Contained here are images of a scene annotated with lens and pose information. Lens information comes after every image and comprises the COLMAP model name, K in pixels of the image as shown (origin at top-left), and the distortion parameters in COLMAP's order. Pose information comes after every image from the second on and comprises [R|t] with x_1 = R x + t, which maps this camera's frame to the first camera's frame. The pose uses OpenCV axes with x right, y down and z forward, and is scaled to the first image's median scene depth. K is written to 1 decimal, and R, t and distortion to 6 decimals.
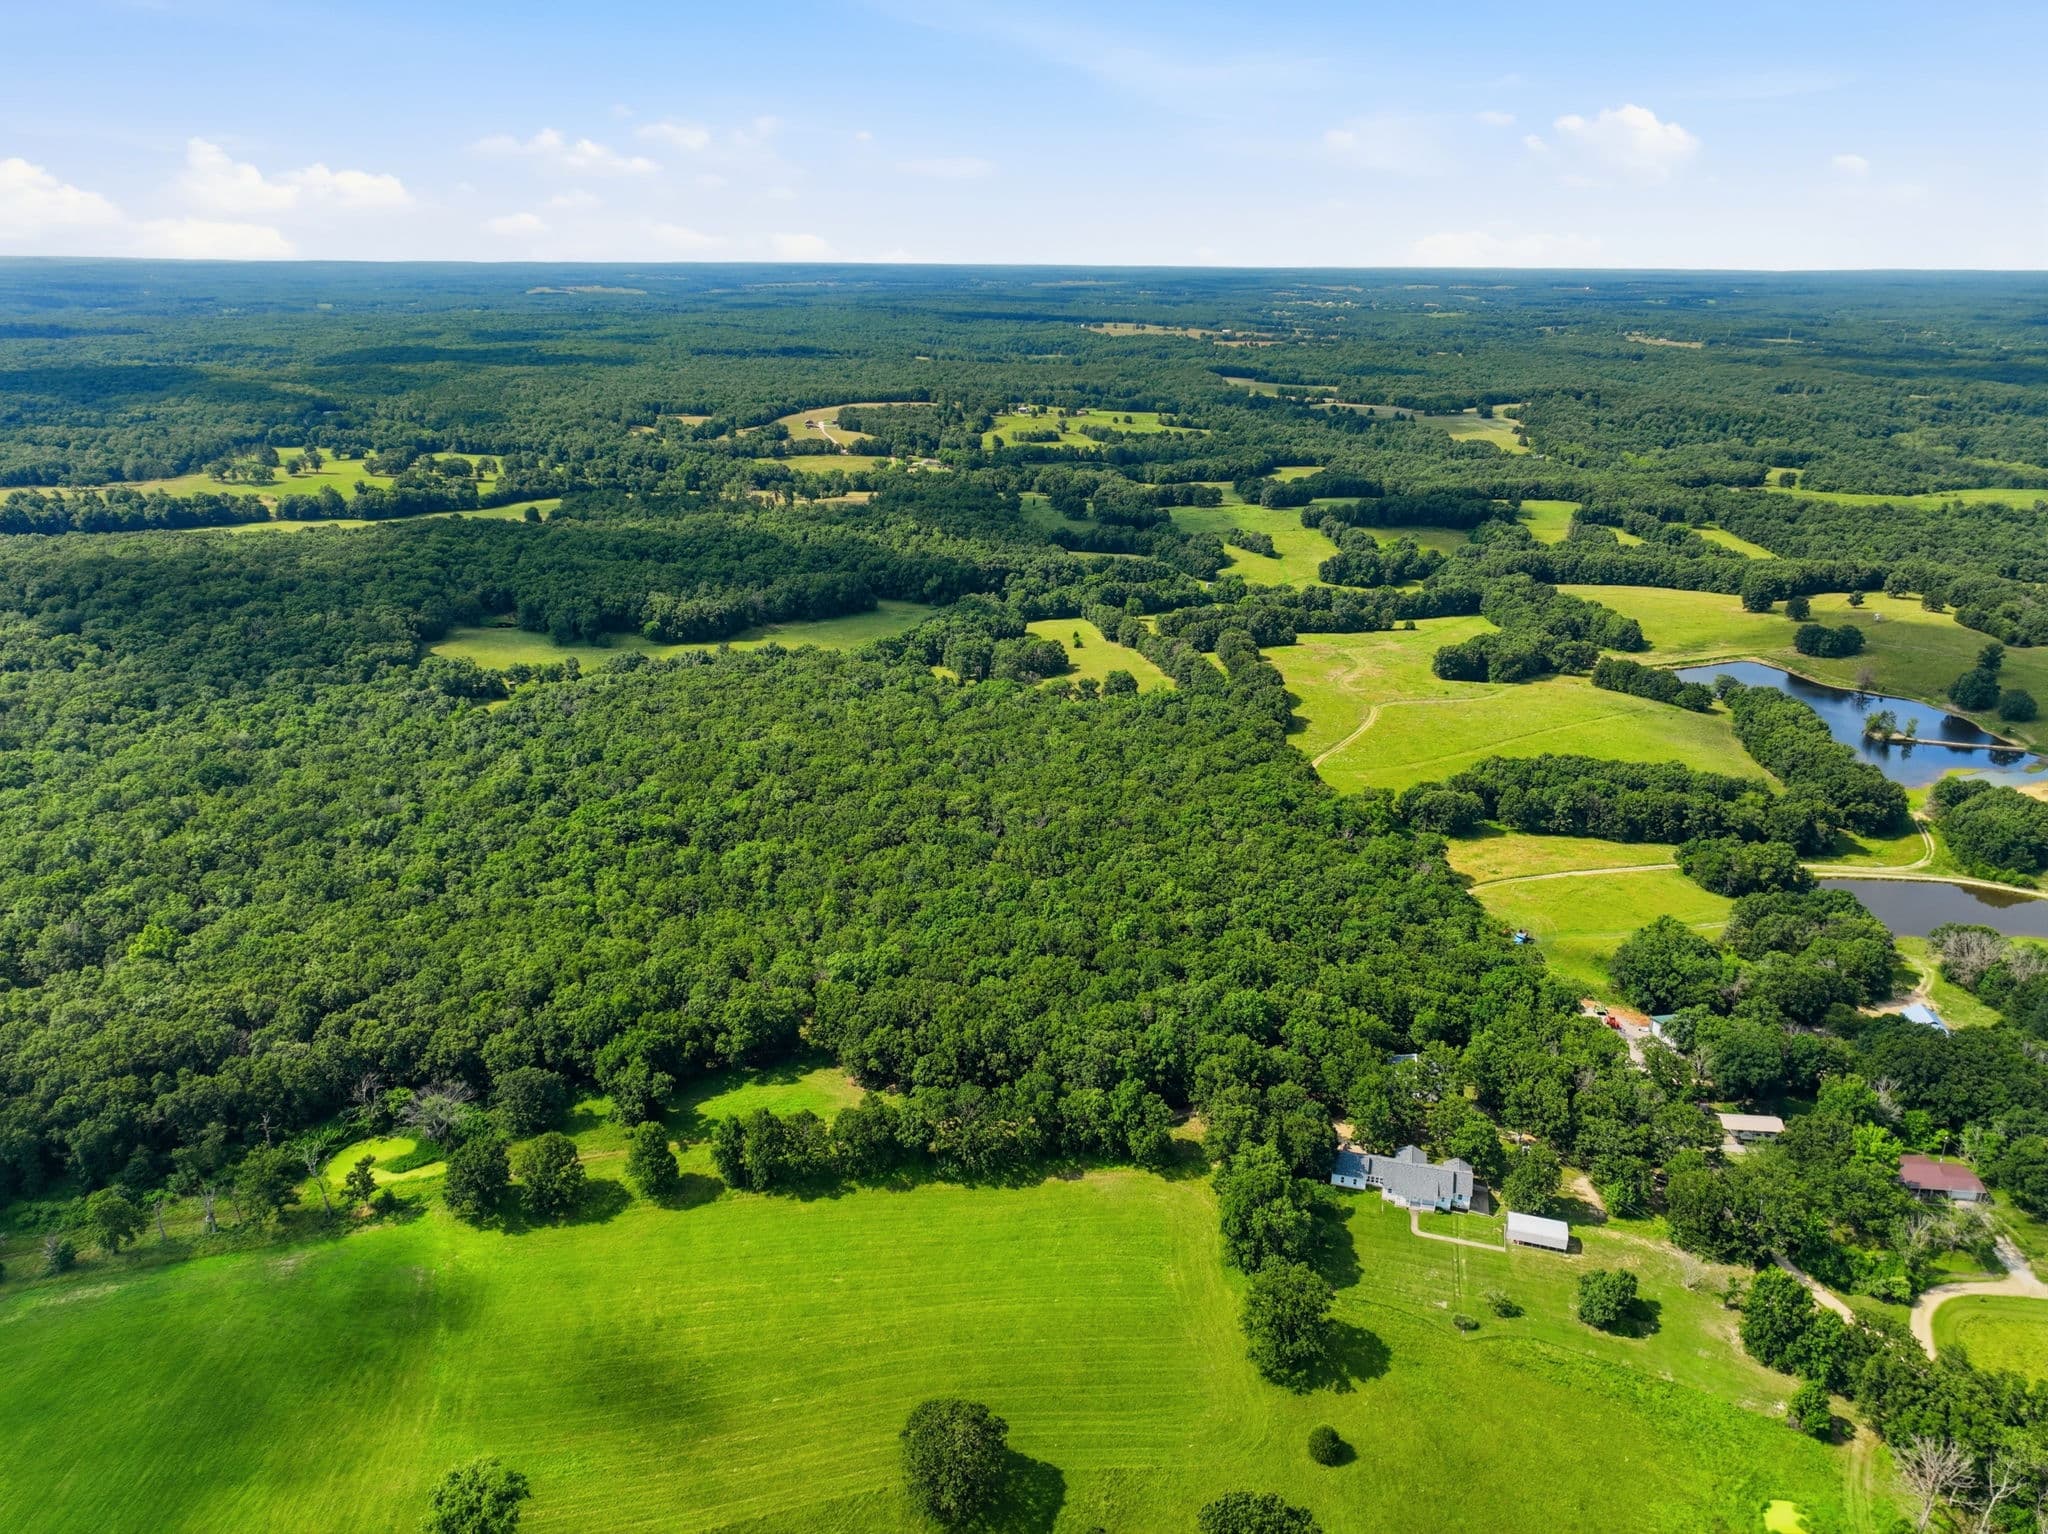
lens RADIAL K [[1434.3, 0, 1024.0], [0, 1434.3, 767.0], [0, 0, 1]] dist [0.006847, 0.007388]
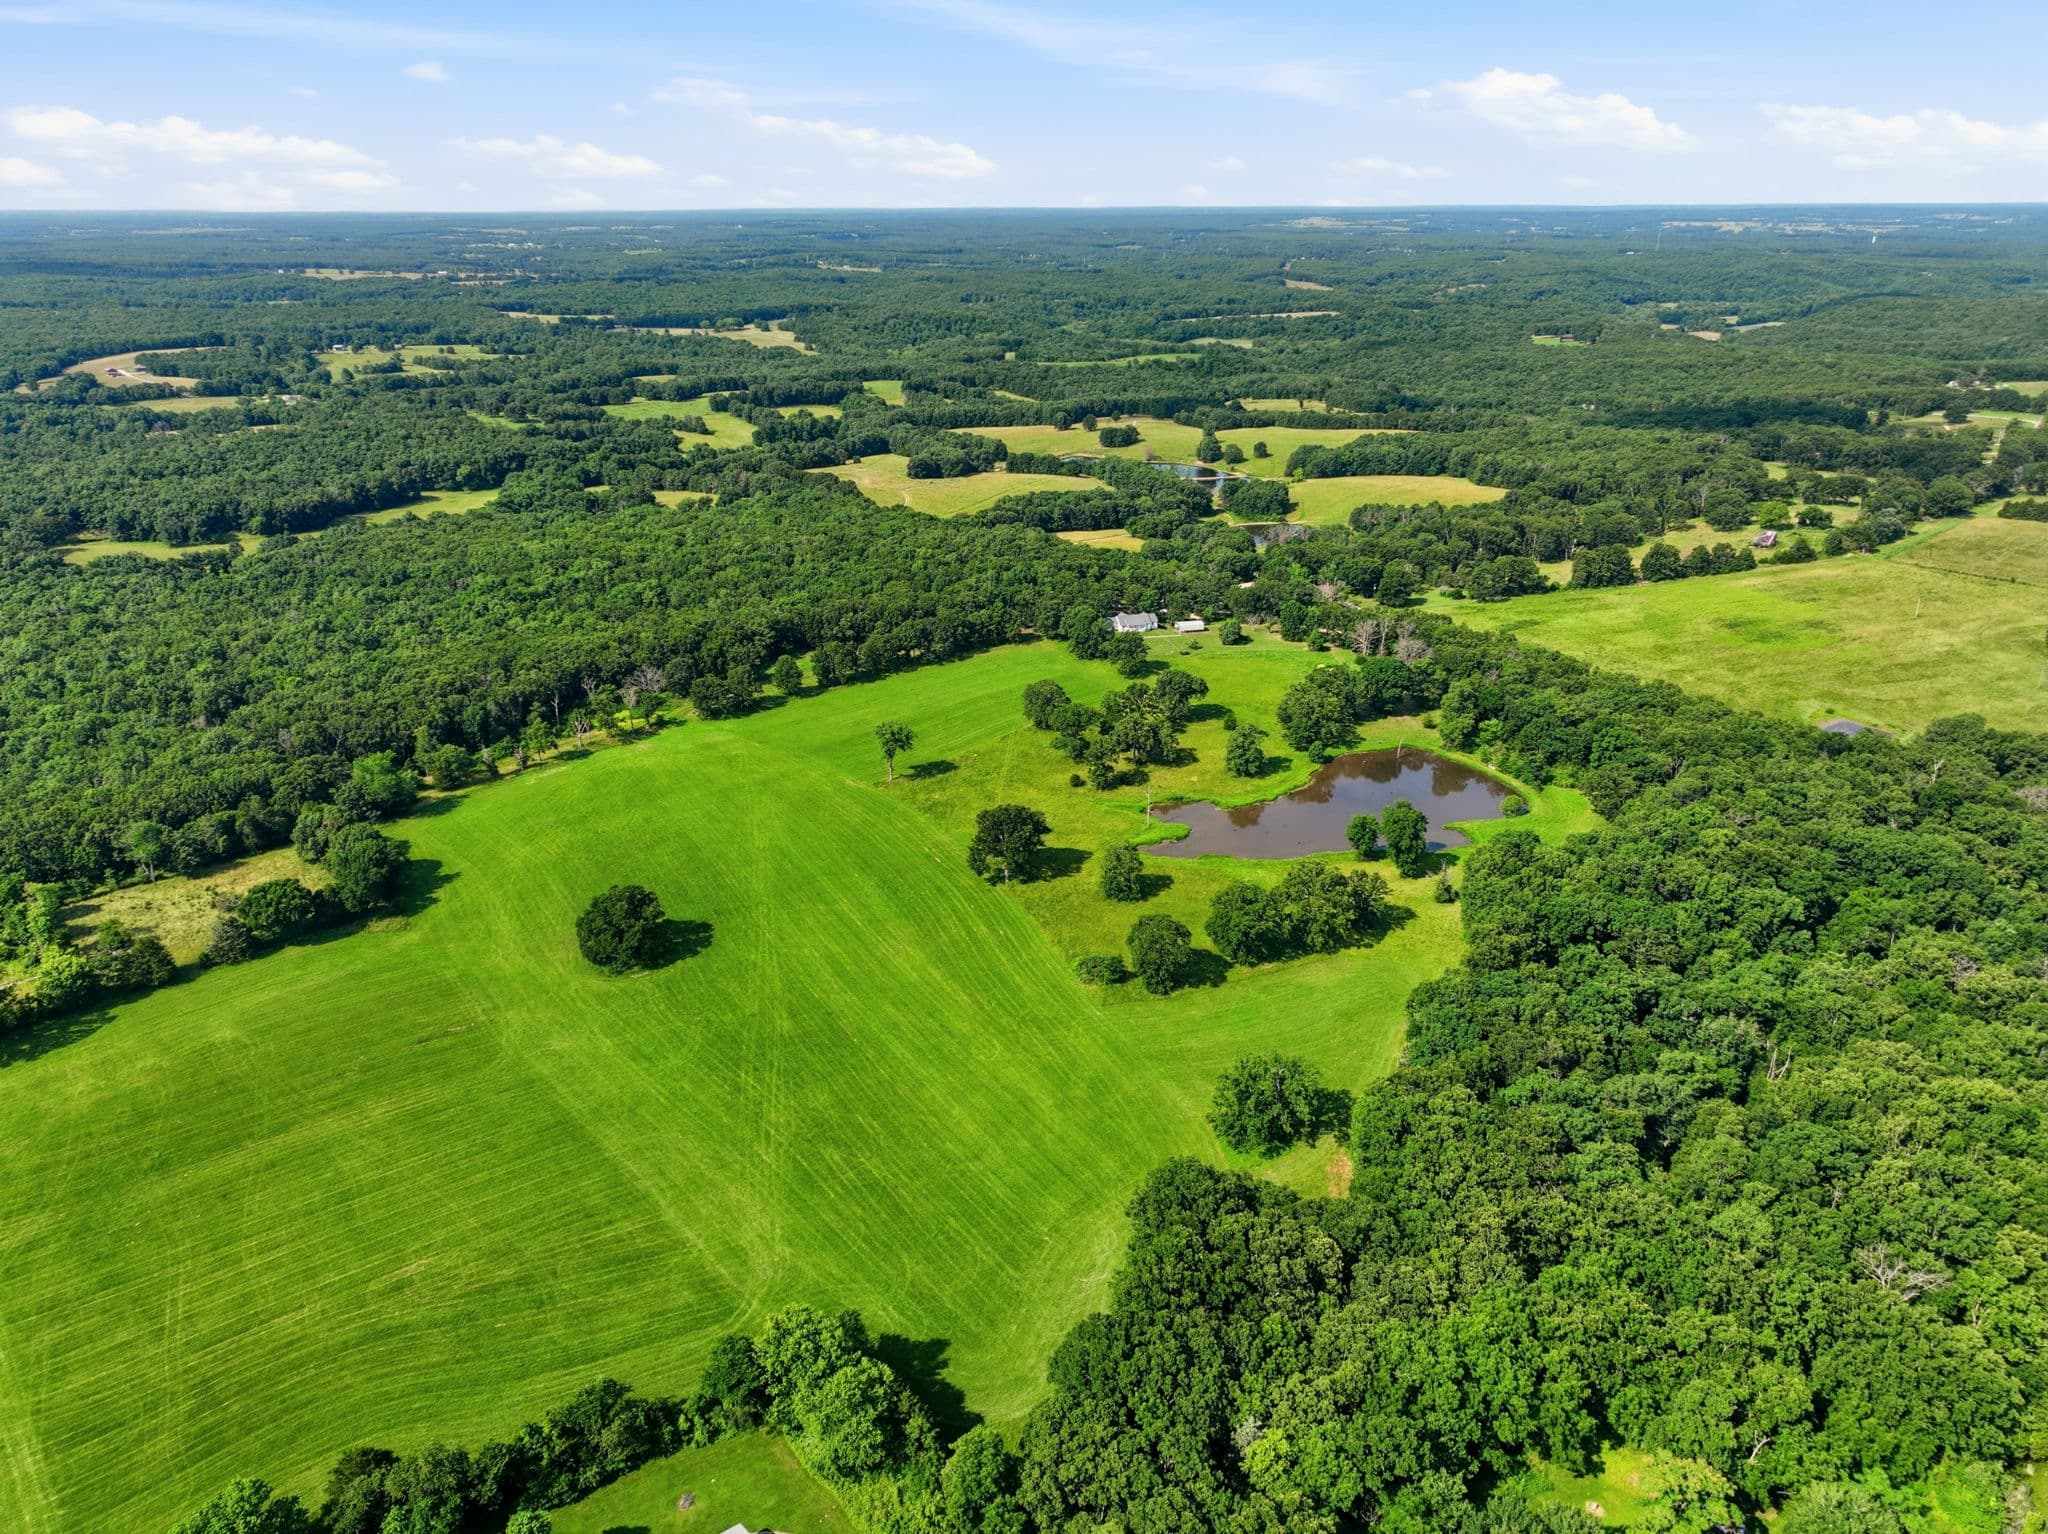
lens RADIAL K [[1453.4, 0, 1024.0], [0, 1453.4, 767.0], [0, 0, 1]] dist [-0.002980, 0.023837]
pose [[0.846204, -0.203301, 0.492553, -0.242681], [0.188489, 0.978797, 0.080175, 0.076566], [-0.498409, 0.024997, 0.866582, -0.189202]]
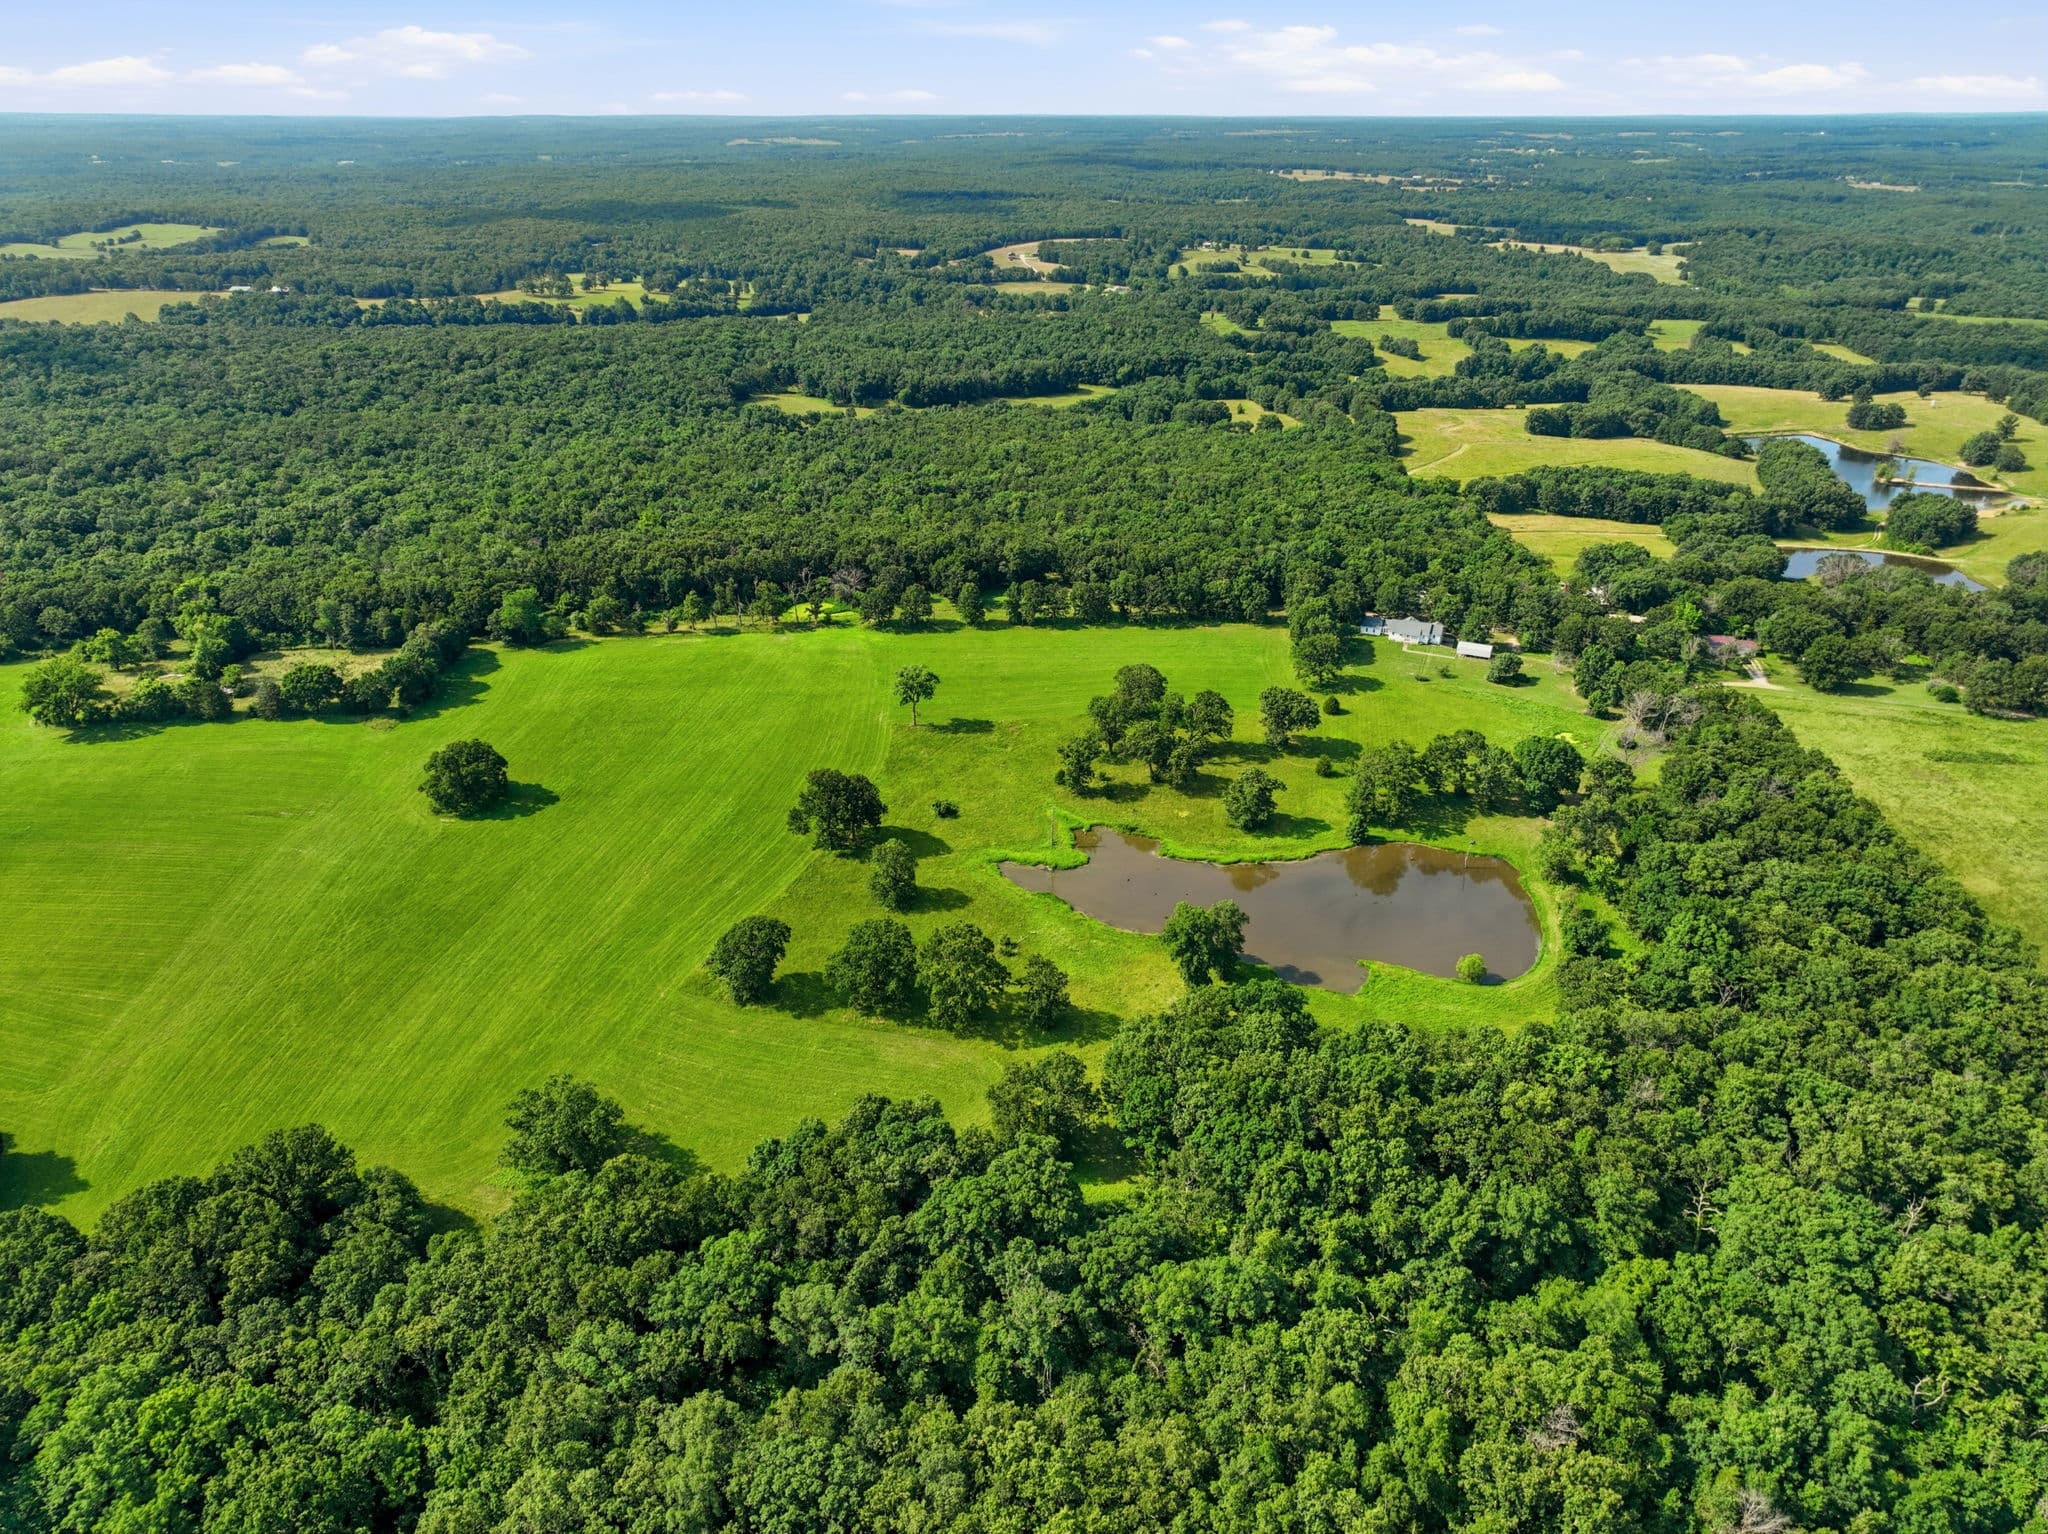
lens RADIAL K [[1453.4, 0, 1024.0], [0, 1453.4, 767.0], [0, 0, 1]] dist [-0.002980, 0.023837]
pose [[0.992628, 0.044131, -0.112885, 0.004633], [-0.034488, 0.995699, 0.085992, 0.082388], [0.116194, -0.081465, 0.989880, -0.204533]]
